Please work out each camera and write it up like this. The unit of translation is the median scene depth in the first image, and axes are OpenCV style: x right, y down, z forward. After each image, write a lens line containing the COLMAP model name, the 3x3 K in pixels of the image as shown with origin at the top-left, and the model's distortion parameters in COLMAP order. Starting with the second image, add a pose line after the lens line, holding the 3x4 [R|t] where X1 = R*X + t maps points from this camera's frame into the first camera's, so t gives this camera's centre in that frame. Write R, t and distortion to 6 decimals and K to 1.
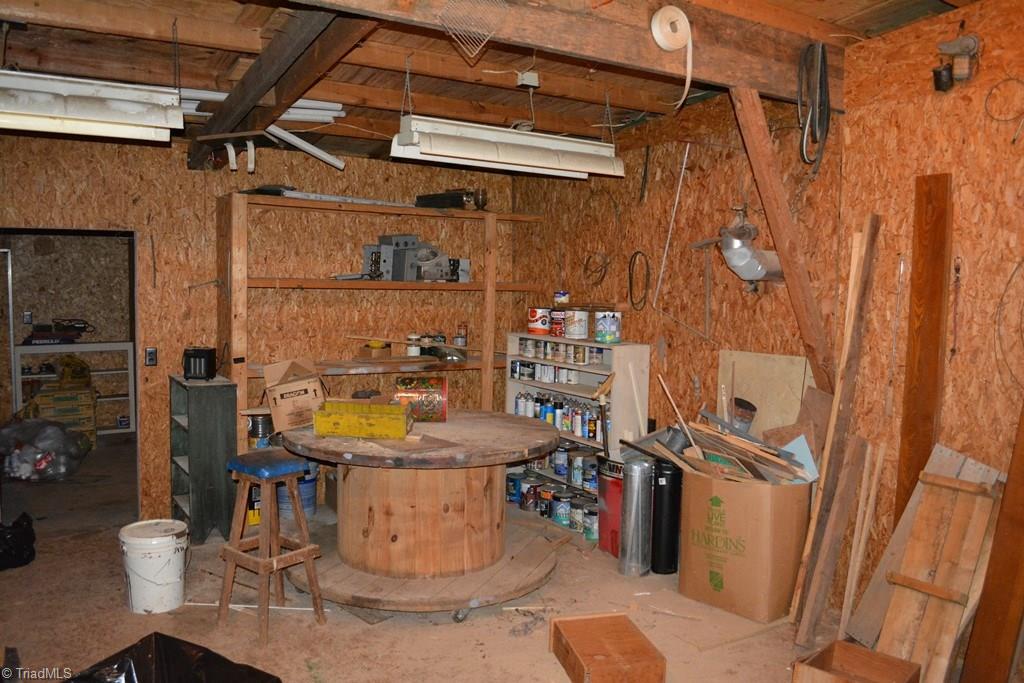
lens RADIAL K [[815.3, 0, 509.3], [0, 815.3, 345.2], [0, 0, 1]] dist [-0.065190, -0.011057]
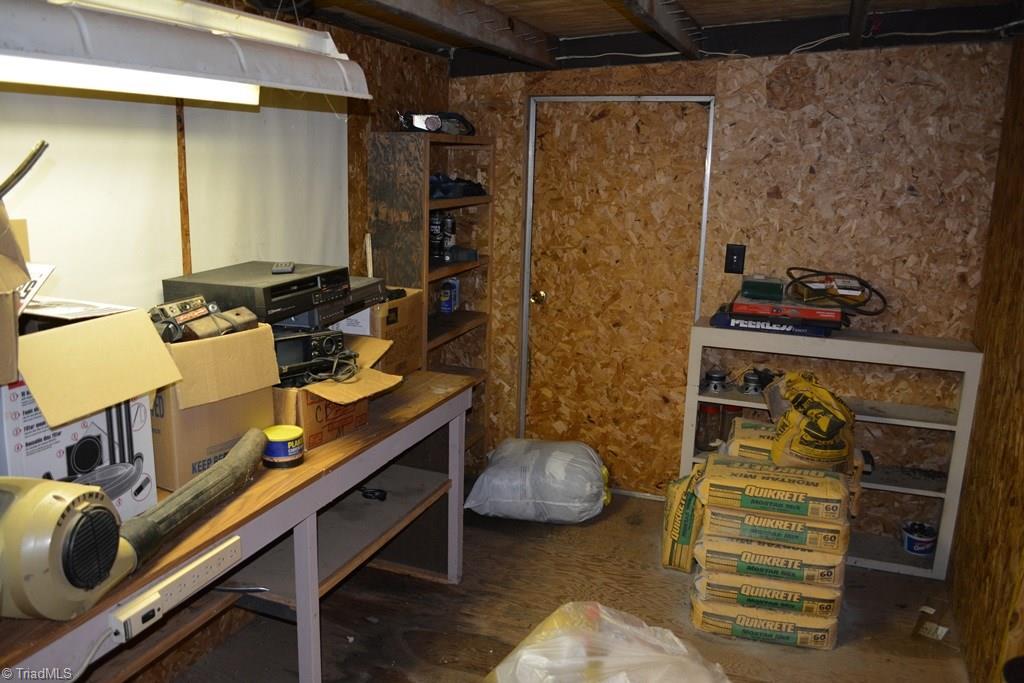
lens RADIAL K [[815.3, 0, 506.1], [0, 815.3, 340.0], [0, 0, 1]] dist [-0.065190, -0.011057]
pose [[0.599981, 0.183511, -0.778683, -0.326966], [-0.080833, 0.982261, 0.169205, -0.054631], [0.795920, -0.038576, 0.604171, 0.626920]]
